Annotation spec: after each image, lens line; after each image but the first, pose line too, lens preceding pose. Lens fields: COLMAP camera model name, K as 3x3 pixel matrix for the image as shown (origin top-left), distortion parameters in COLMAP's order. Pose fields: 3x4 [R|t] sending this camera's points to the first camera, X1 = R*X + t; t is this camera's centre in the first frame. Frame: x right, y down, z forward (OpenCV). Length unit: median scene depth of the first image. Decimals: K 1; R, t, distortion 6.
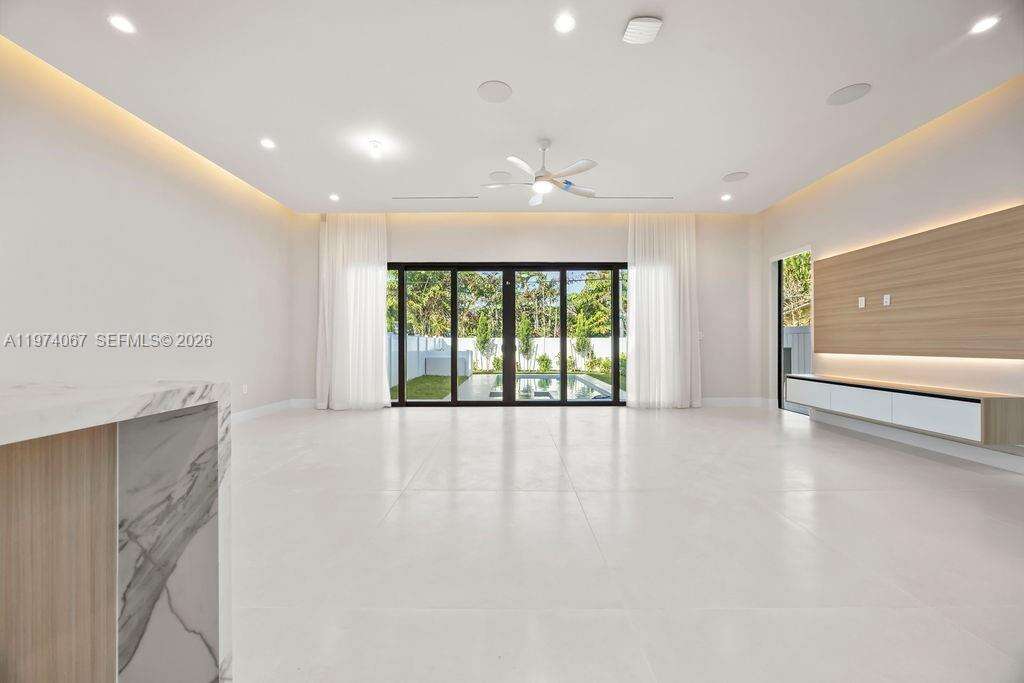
lens RADIAL K [[391.4, 0, 513.8], [0, 391.4, 342.3], [0, 0, 1]] dist [-0.002146, -0.000528]
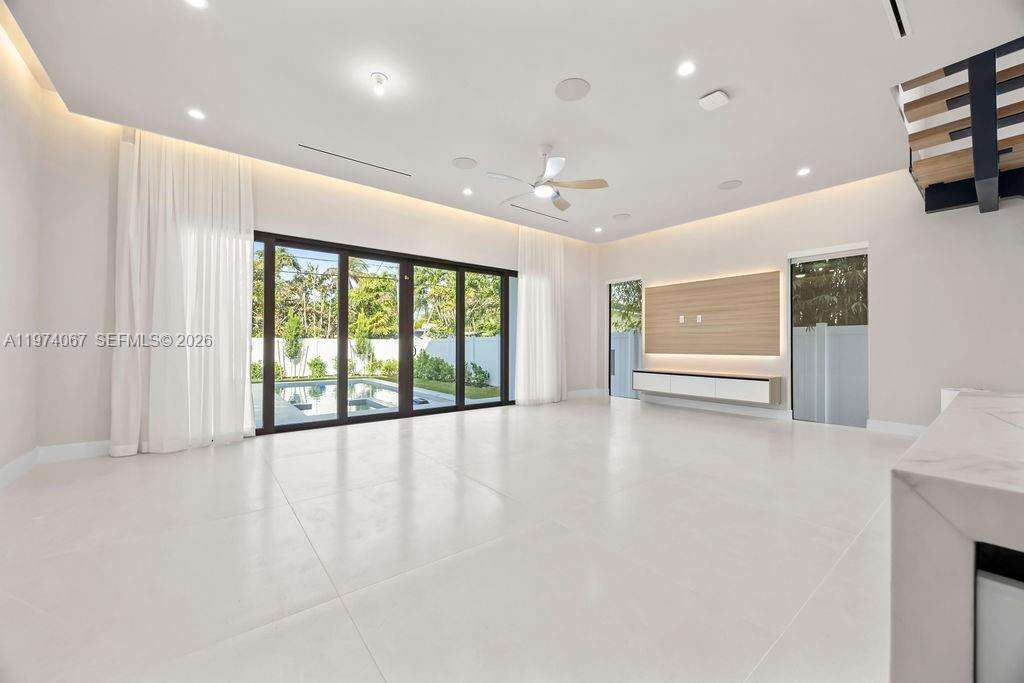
lens RADIAL K [[391.4, 0, 510.1], [0, 391.4, 344.9], [0, 0, 1]] dist [-0.002146, -0.000528]
pose [[0.783364, 0.002755, 0.621557, -0.396221], [-0.004817, 0.999987, 0.001639, -0.002509], [-0.621544, -0.004278, 0.783367, 0.167668]]
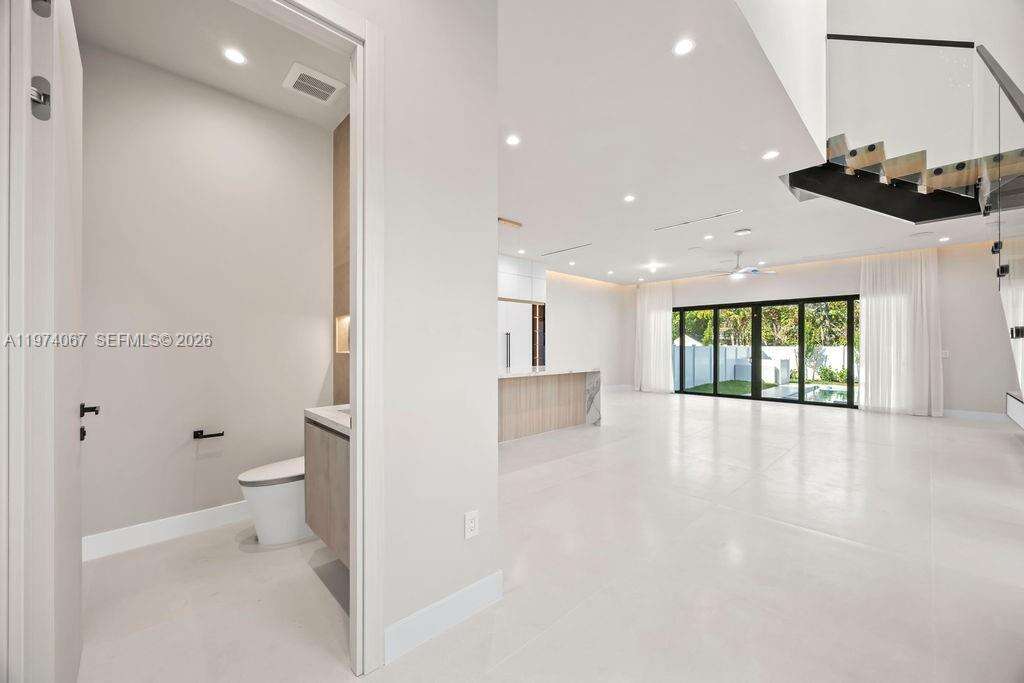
lens RADIAL K [[391.4, 0, 512.5], [0, 391.4, 348.7], [0, 0, 1]] dist [-0.002146, -0.000528]
pose [[0.684308, 0.005592, -0.729171, 0.443240], [-0.001874, 0.999981, 0.005909, -0.035338], [0.729190, -0.002677, 0.684306, -0.674732]]
